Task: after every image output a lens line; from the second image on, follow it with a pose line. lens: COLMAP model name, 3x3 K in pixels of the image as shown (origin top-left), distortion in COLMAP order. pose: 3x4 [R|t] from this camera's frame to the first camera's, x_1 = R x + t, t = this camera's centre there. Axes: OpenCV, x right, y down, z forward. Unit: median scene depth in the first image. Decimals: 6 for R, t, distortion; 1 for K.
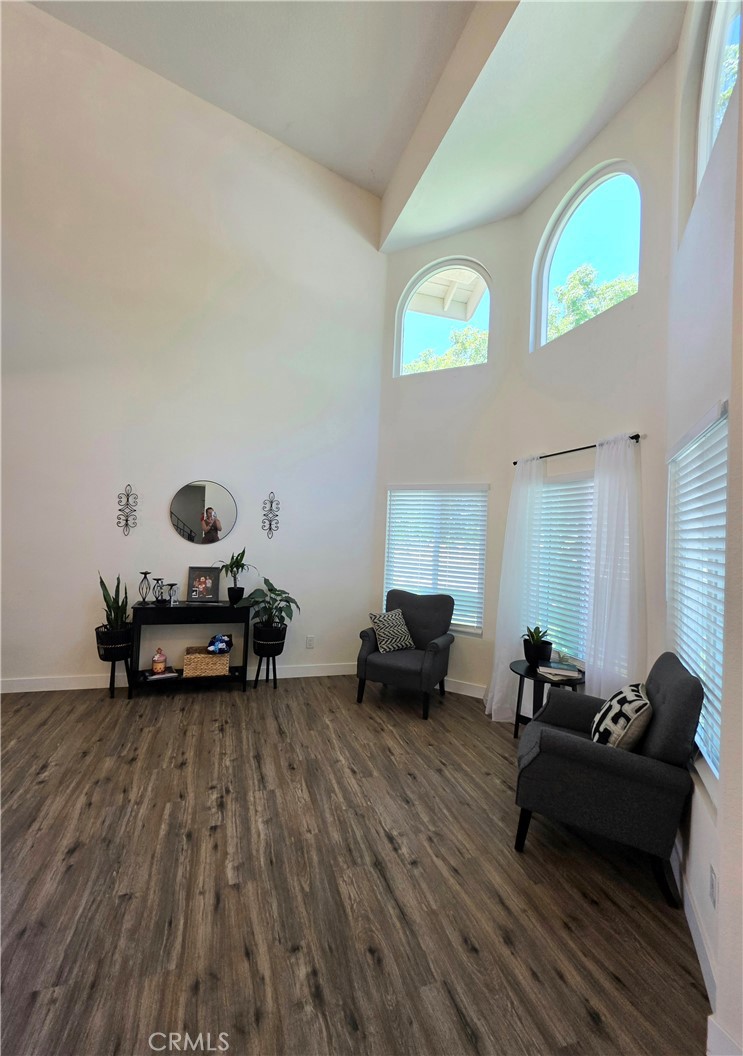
lens RADIAL K [[442.3, 0, 371.5], [0, 442.3, 528.0], [0, 0, 1]] dist [-0.001014, -0.000243]
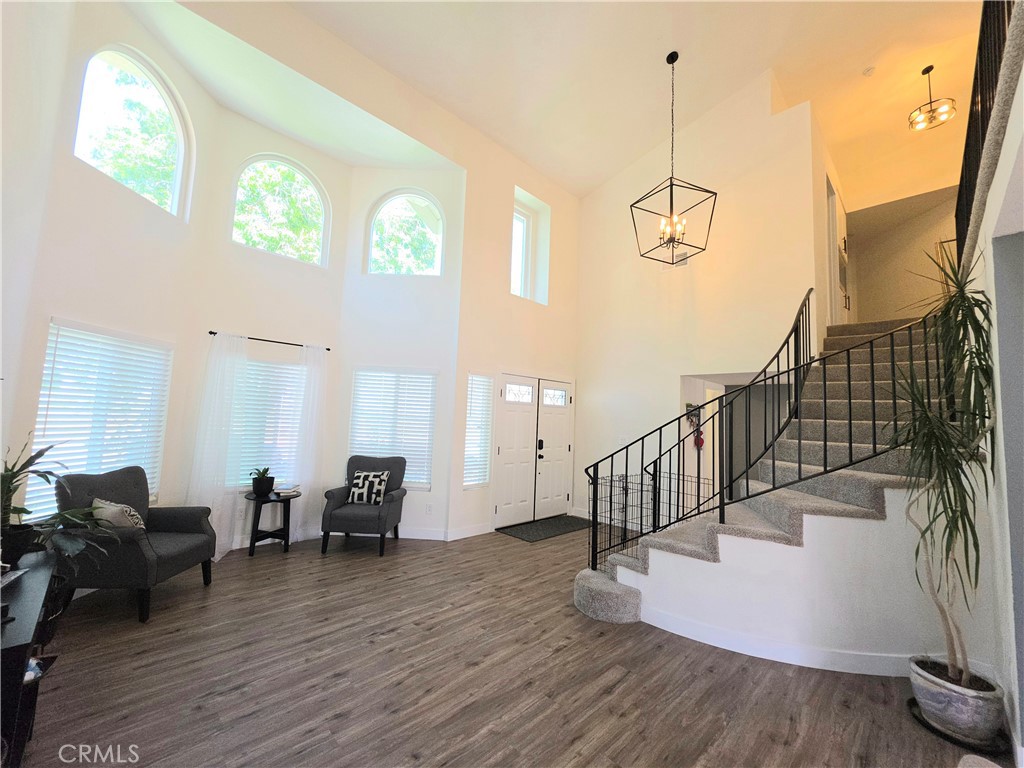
lens RADIAL K [[414.8, 0, 512.0], [0, 414.8, 384.0], [0, 0, 1]] dist [-0.002883, -0.000182]
pose [[-0.480671, 0.007214, 0.876871, -1.601078], [-0.074857, 0.995978, -0.049228, -0.037071], [-0.873700, -0.089303, -0.478198, 1.382394]]
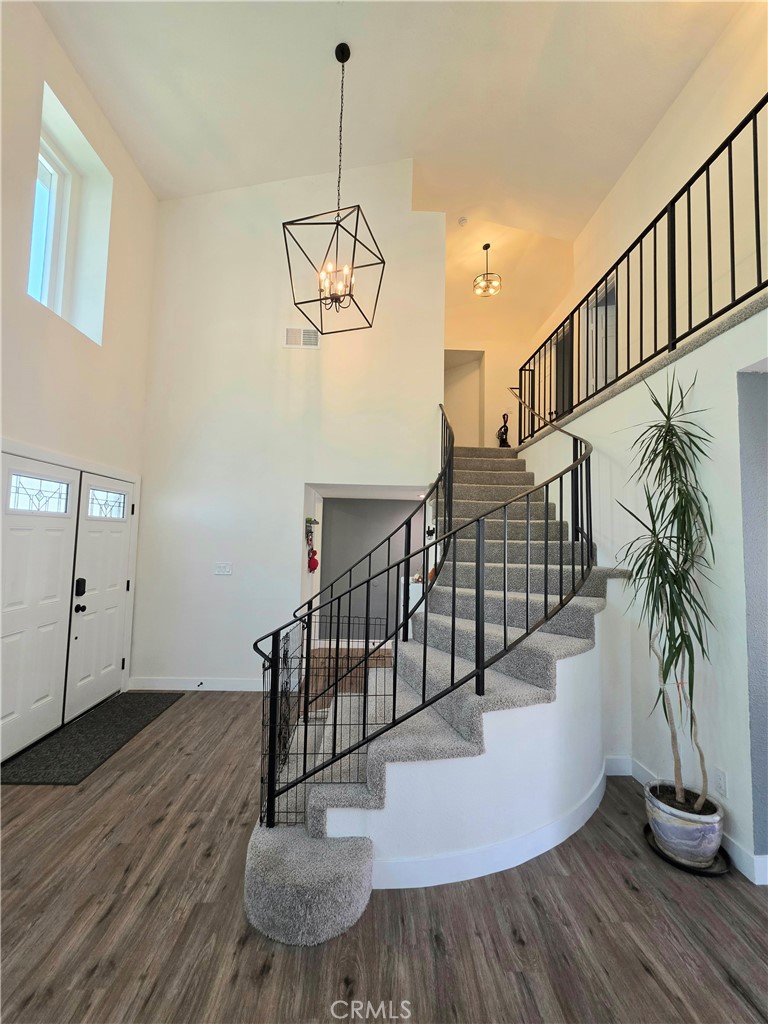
lens RADIAL K [[414.8, 0, 384.9], [0, 414.8, 509.9], [0, 0, 1]] dist [-0.002883, -0.000182]
pose [[-0.968221, -0.049598, 0.245127, -0.781045], [-0.069252, 0.994982, -0.072214, -0.041859], [-0.240316, -0.086895, -0.966798, 1.128340]]
